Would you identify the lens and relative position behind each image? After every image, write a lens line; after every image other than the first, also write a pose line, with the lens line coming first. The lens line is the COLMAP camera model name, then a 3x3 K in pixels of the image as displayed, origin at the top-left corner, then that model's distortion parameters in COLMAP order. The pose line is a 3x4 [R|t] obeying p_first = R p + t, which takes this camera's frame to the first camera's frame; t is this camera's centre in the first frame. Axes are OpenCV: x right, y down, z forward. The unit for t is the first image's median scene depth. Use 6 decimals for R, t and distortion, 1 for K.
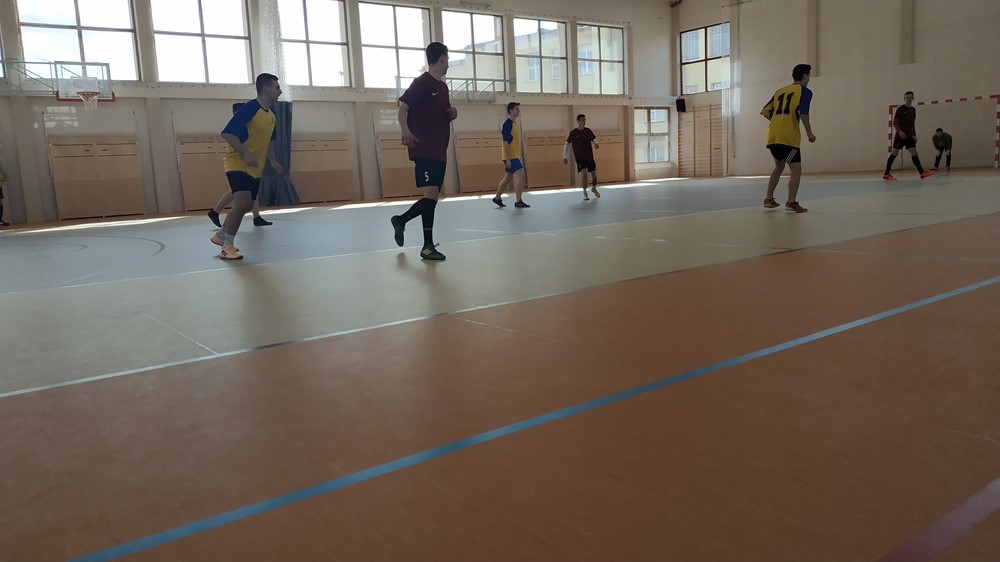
lens RADIAL K [[789.7, 0, 503.6], [0, 789.7, 278.8], [0, 0, 1]] dist [0.047774, -0.005694]
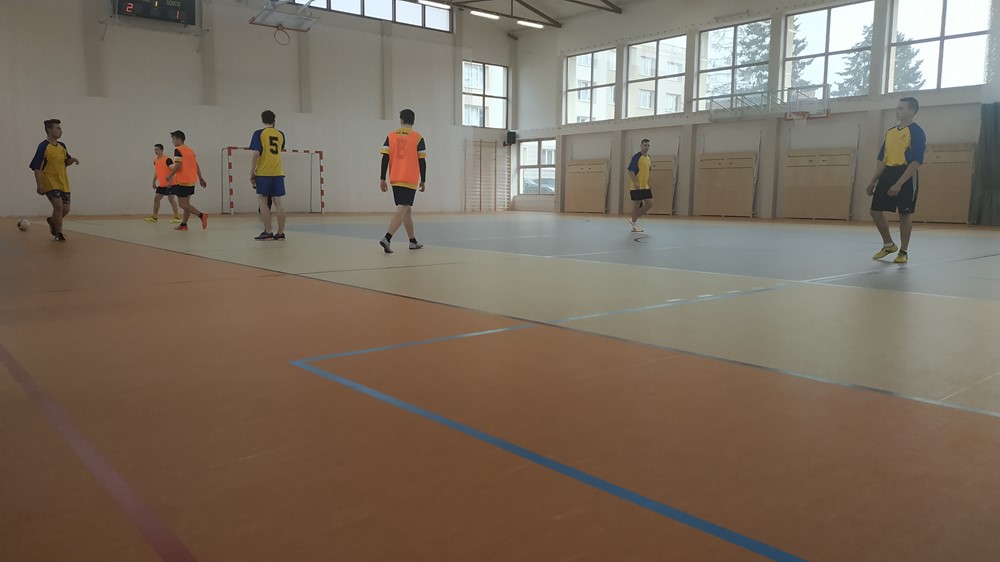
lens RADIAL K [[789.7, 0, 503.6], [0, 789.7, 278.8], [0, 0, 1]] dist [0.047774, -0.005694]
pose [[0.091353, 0.155192, -0.983651, 0.810974], [-0.141631, 0.979765, 0.141426, -0.124298], [0.985695, 0.126396, 0.111484, 0.603412]]
